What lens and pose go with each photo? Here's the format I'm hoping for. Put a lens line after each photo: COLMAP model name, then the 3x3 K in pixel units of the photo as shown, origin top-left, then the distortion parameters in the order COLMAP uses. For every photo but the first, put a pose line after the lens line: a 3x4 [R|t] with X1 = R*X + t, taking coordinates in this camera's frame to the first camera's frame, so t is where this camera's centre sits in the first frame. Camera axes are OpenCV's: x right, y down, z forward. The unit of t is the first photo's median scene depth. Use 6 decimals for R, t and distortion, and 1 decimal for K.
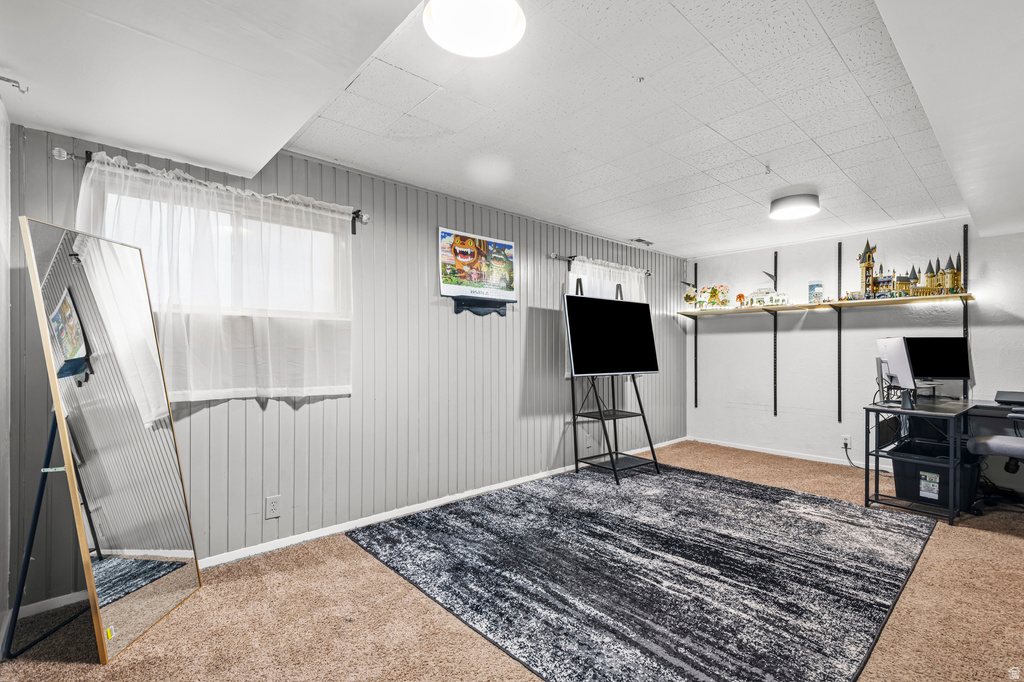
lens RADIAL K [[468.2, 0, 512.0], [0, 468.2, 346.0], [0, 0, 1]] dist [-0.004003, -0.000956]
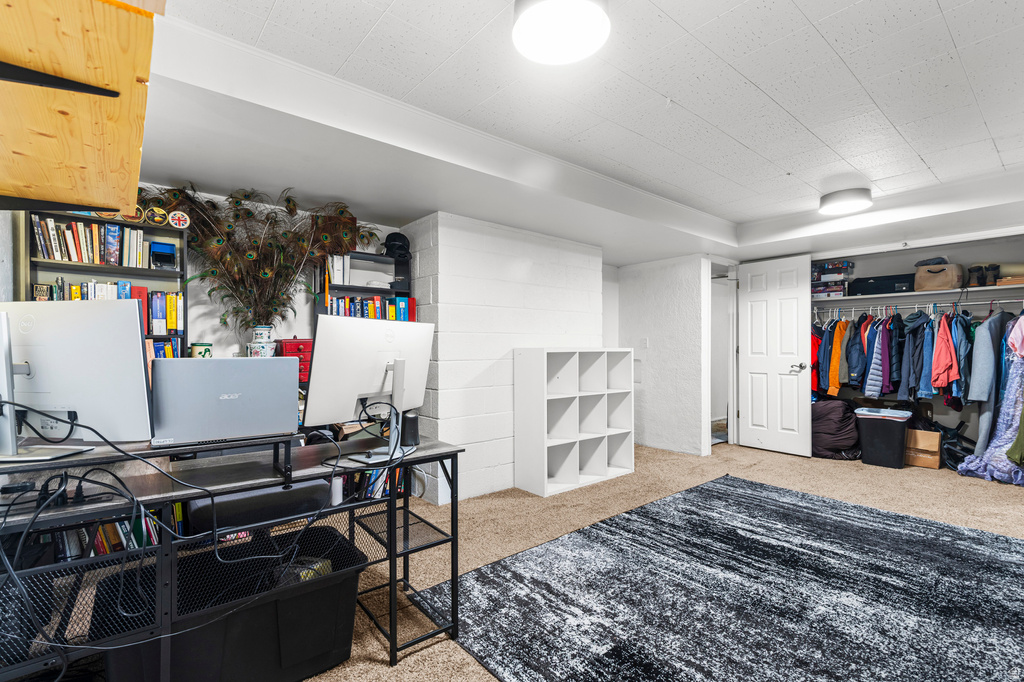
lens RADIAL K [[468.2, 0, 512.5], [0, 468.2, 345.5], [0, 0, 1]] dist [-0.004003, -0.000956]
pose [[-0.999169, -0.001085, 0.040737, 0.895537], [-0.001341, 0.999979, -0.006266, 0.016270], [-0.040729, -0.006316, -0.999150, 2.051213]]
